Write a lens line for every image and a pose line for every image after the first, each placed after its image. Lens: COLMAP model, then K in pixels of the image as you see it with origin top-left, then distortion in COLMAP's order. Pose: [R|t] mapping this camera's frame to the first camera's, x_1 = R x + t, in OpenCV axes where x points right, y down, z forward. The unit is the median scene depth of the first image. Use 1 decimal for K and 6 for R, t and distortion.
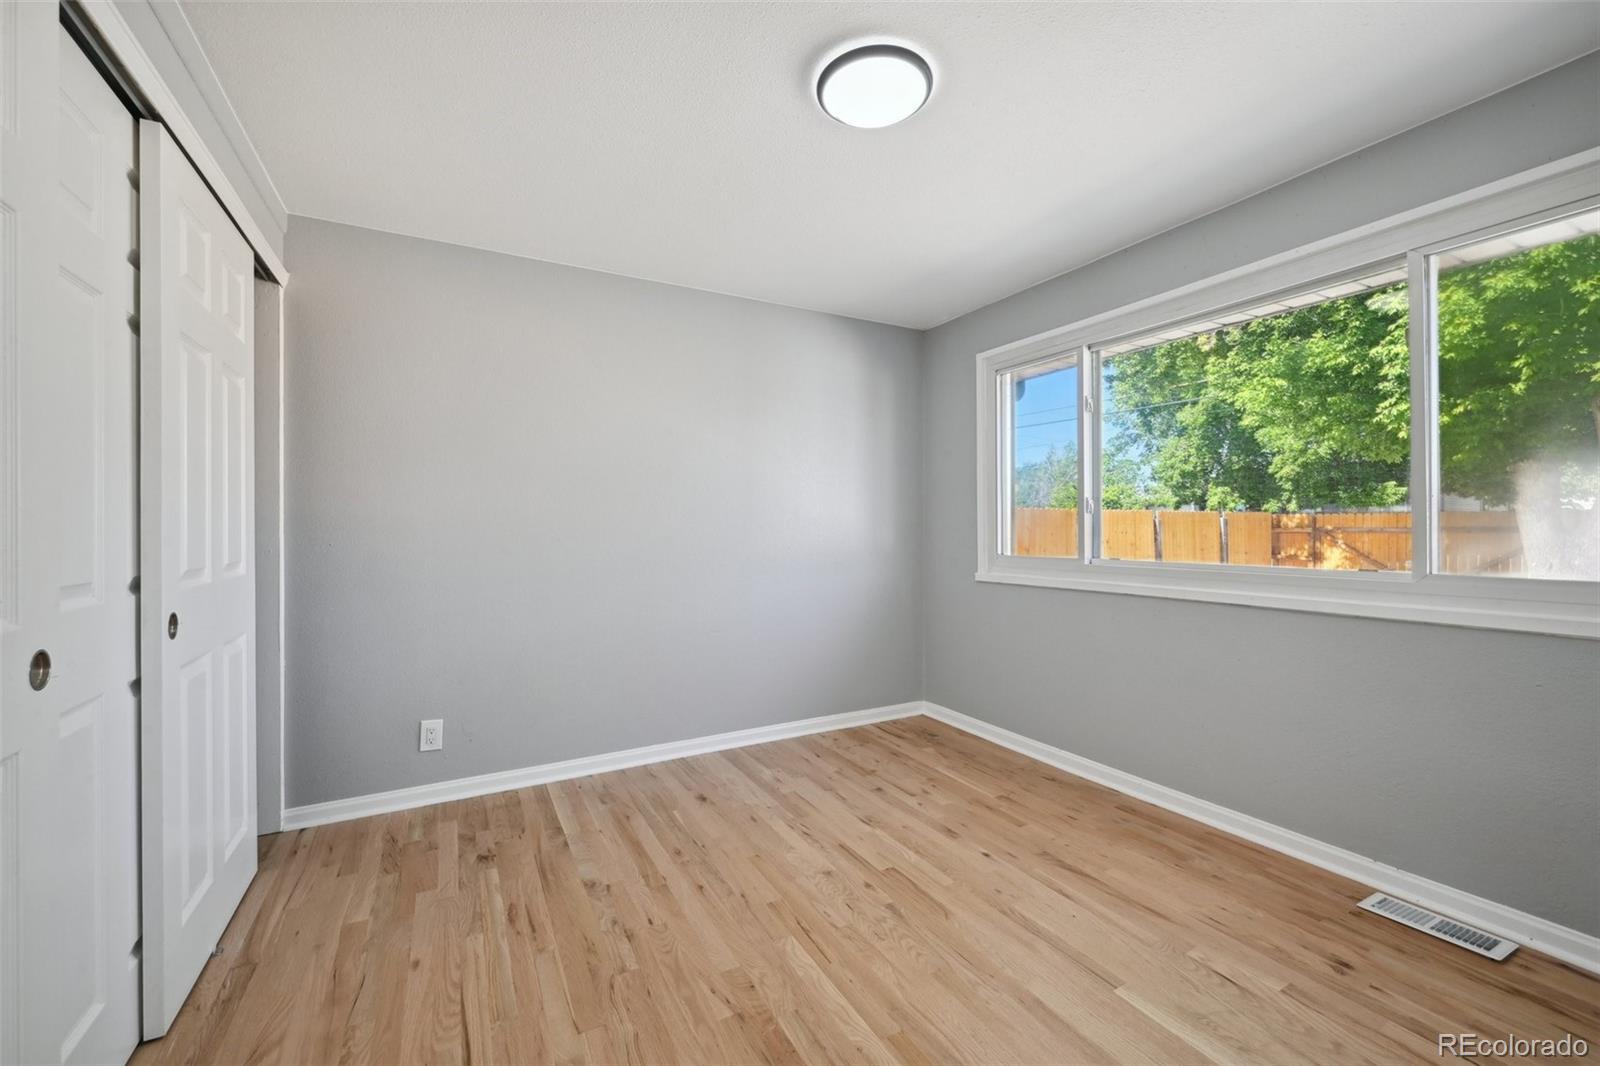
lens RADIAL K [[638.3, 0, 800.0], [0, 638.3, 533.0], [0, 0, 1]] dist [-0.001603, 0.000028]
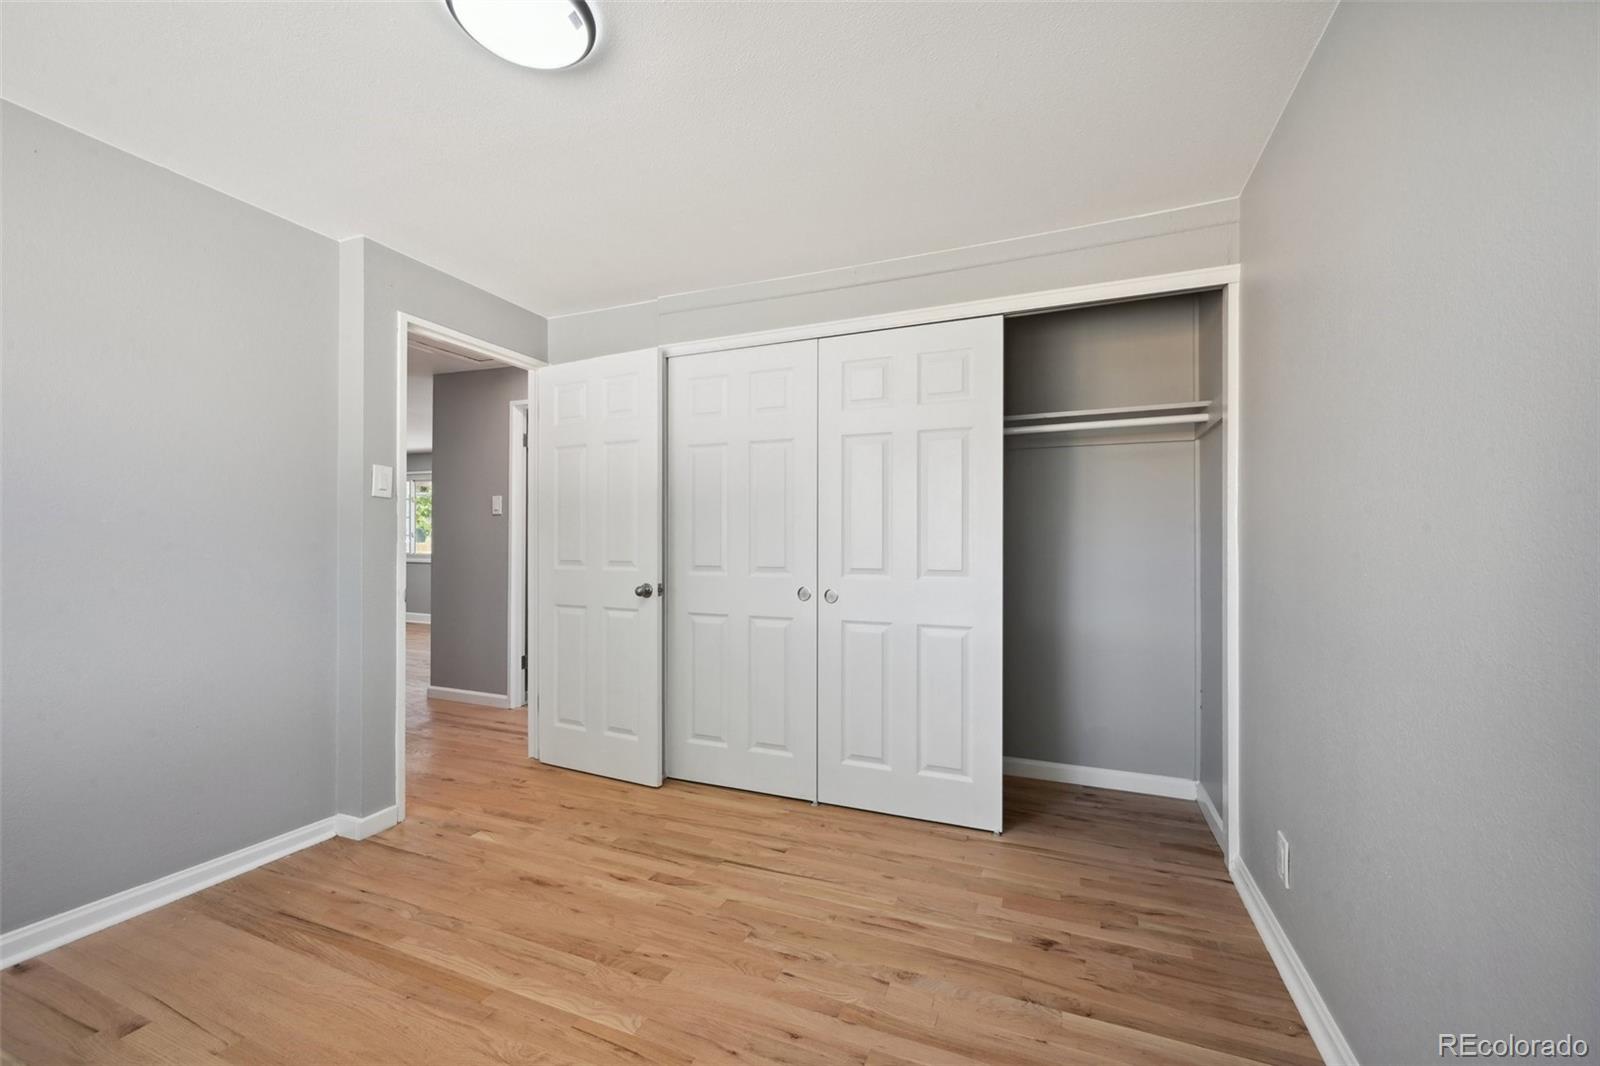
lens RADIAL K [[638.3, 0, 800.0], [0, 638.3, 533.0], [0, 0, 1]] dist [-0.001603, 0.000028]
pose [[-0.779528, -0.007022, -0.626328, 0.331757], [-0.003189, 0.999969, -0.007241, -0.021124], [0.626359, -0.003647, -0.779526, 1.725096]]
